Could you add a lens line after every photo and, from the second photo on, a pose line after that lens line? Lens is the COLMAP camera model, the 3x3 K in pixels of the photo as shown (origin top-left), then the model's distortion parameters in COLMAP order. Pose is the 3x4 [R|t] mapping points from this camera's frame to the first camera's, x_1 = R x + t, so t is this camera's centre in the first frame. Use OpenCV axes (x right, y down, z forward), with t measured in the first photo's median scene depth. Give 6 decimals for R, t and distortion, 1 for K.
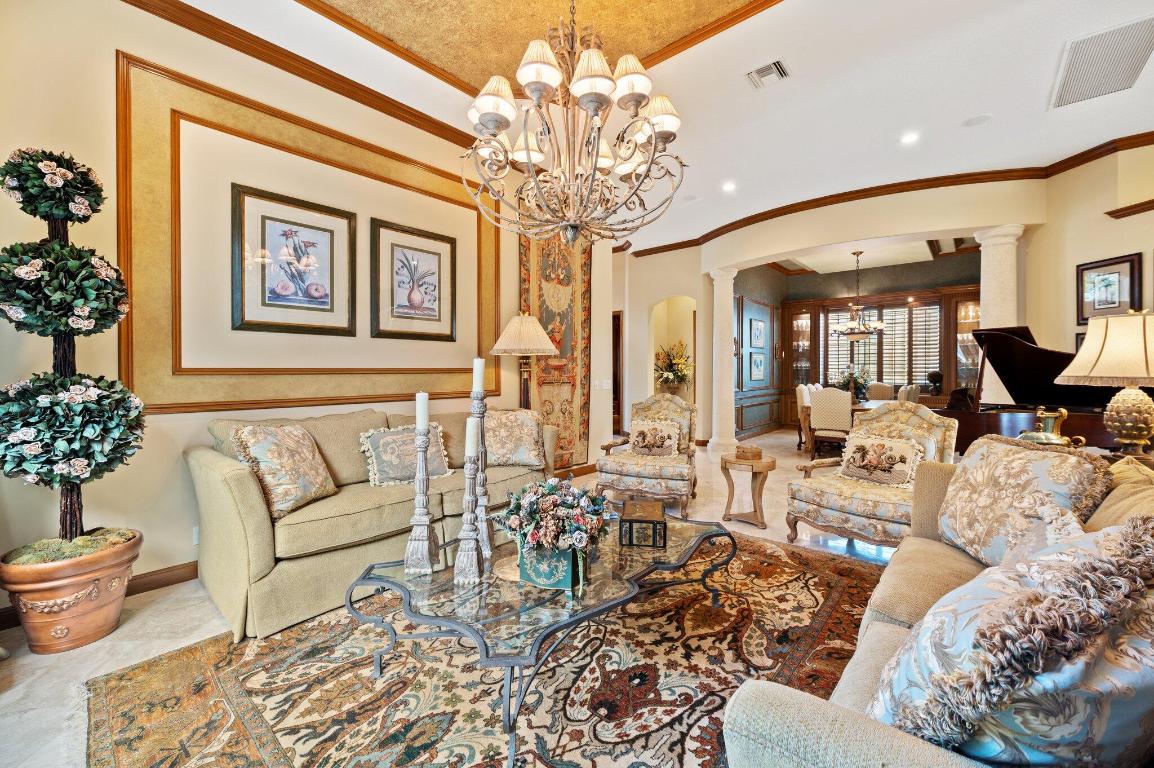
lens RADIAL K [[461.6, 0, 574.3], [0, 461.6, 374.1], [0, 0, 1]] dist [-0.022497, 0.000076]
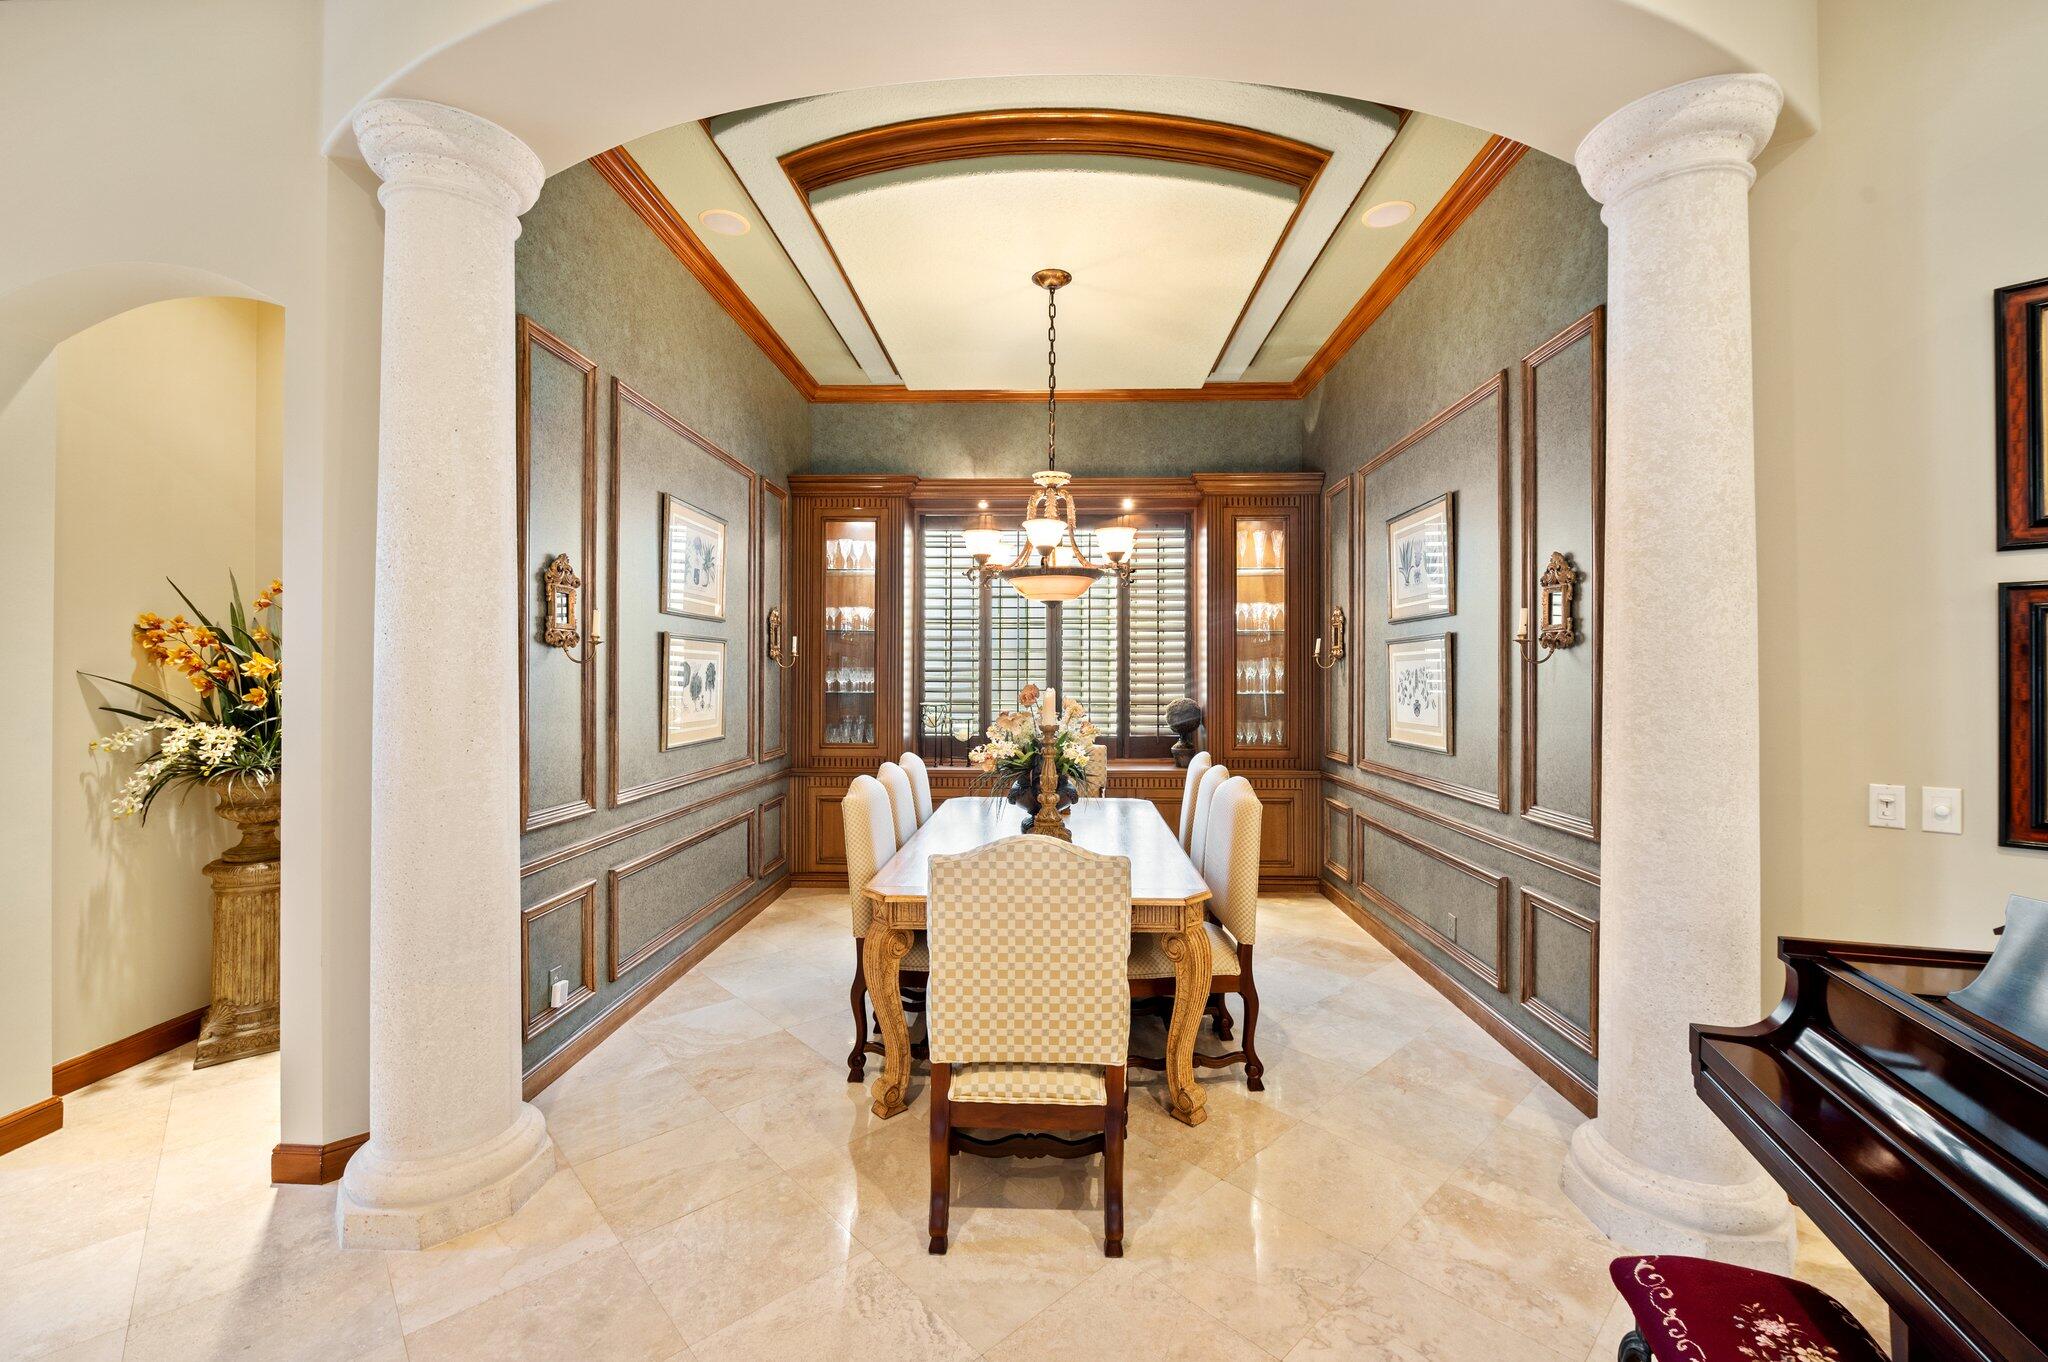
lens RADIAL K [[838.0, 0, 1024.0], [0, 838.0, 681.0], [0, 0, 1]] dist [-0.000833, -0.000046]
pose [[0.775447, -0.000357, 0.631412, 0.239954], [0.000241, 1.000000, 0.000269, -0.021295], [-0.631412, -0.000056, 0.775447, 0.512113]]
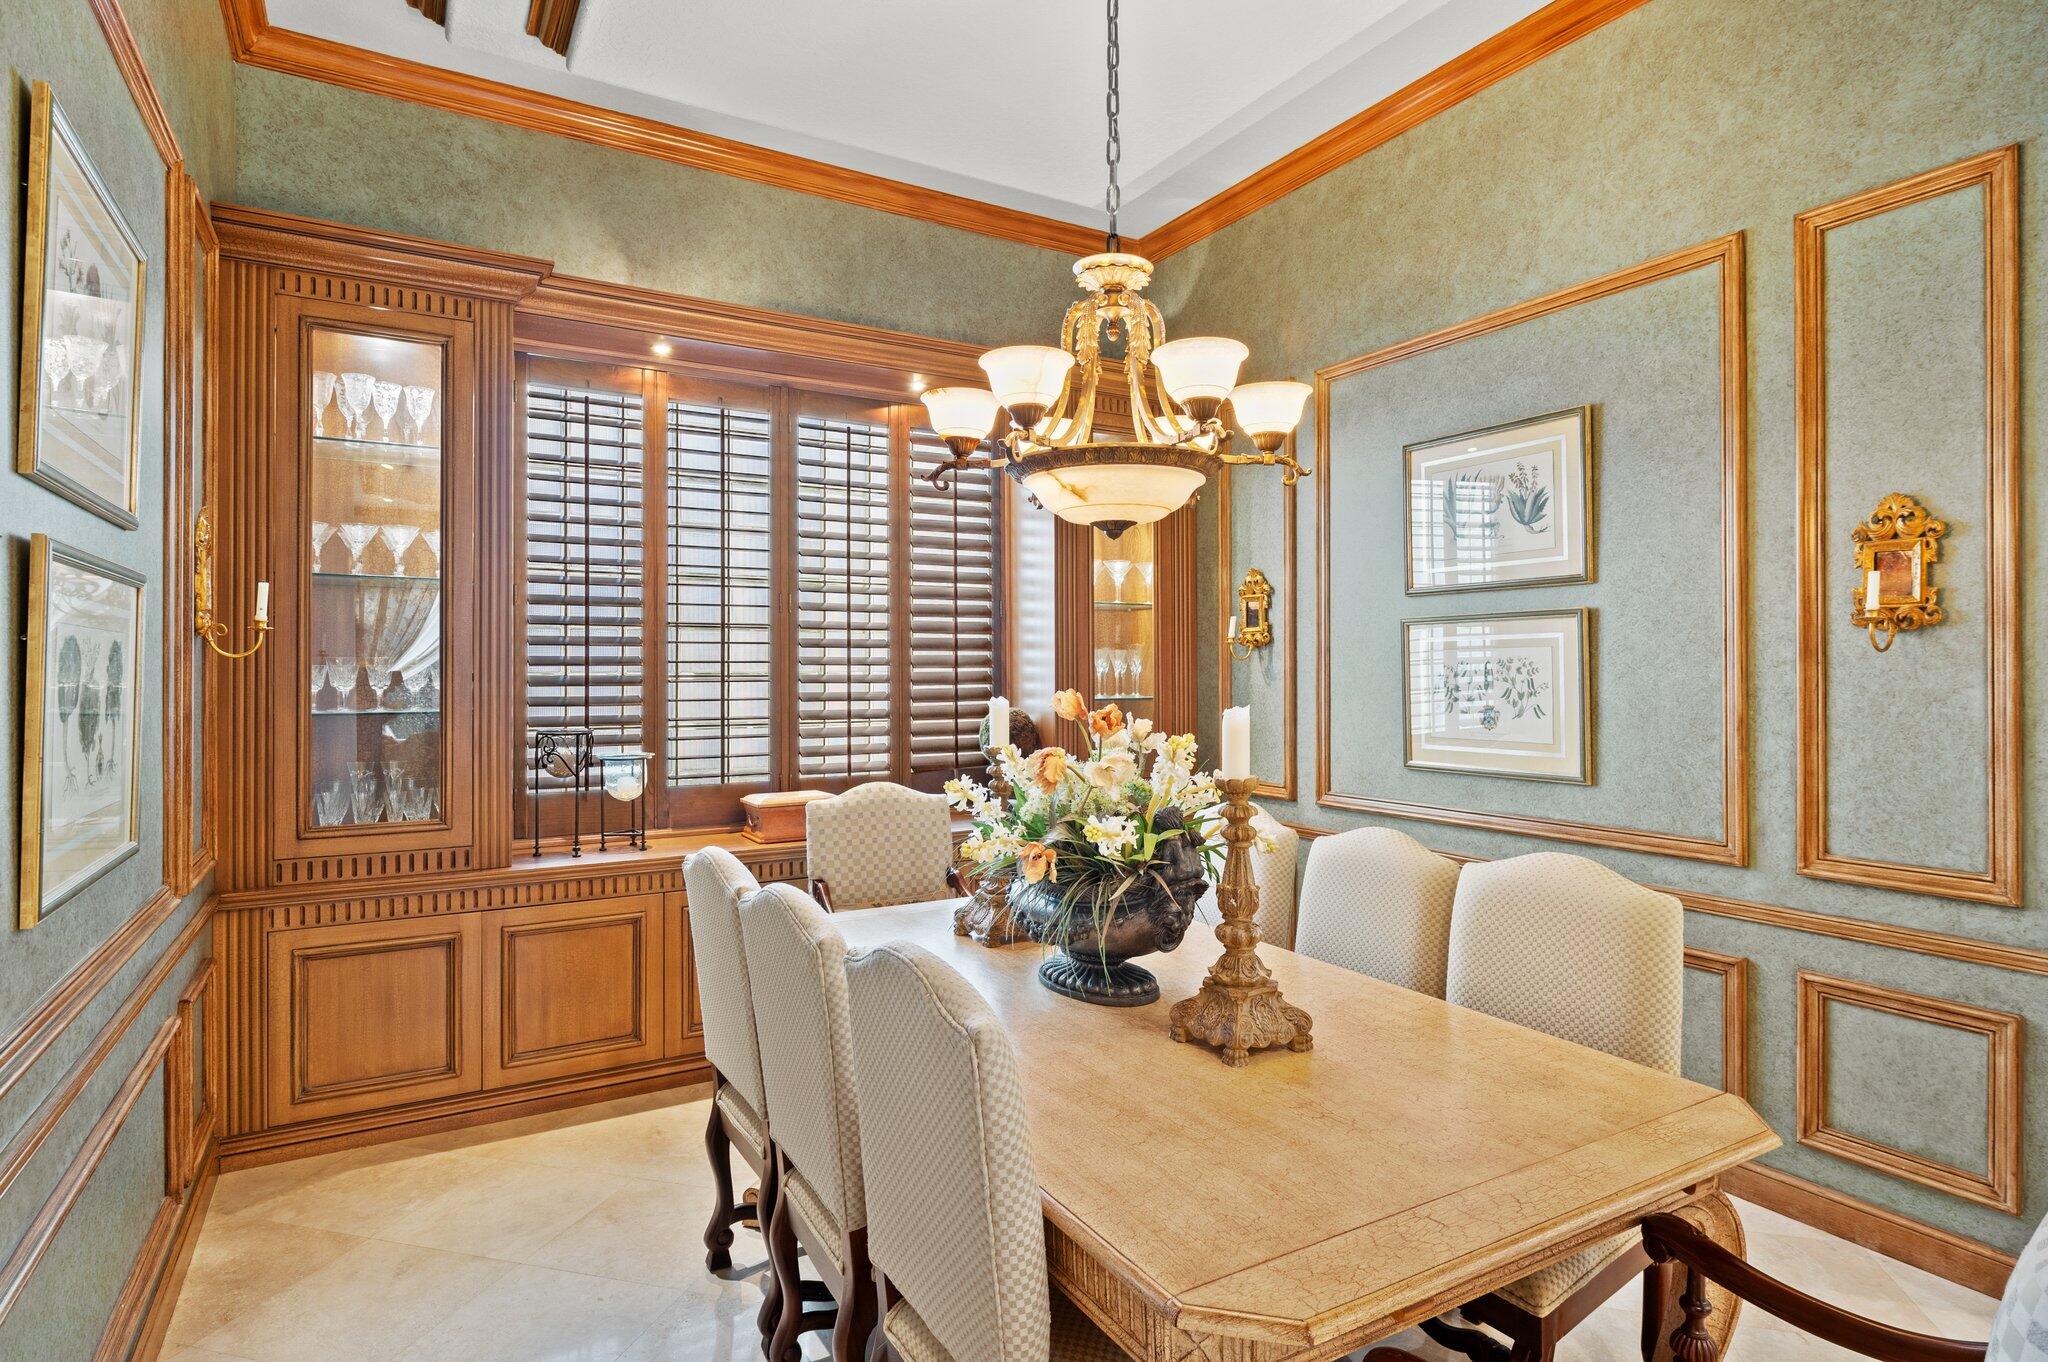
lens RADIAL K [[1075.1, 0, 1030.1], [0, 1075.1, 668.9], [0, 0, 1]] dist [0.008305, -0.000001]
pose [[0.308154, 0.001450, 0.951335, 0.252775], [0.007155, 0.999967, -0.003842, -0.023961], [-0.951310, 0.007990, 0.308133, 0.756337]]
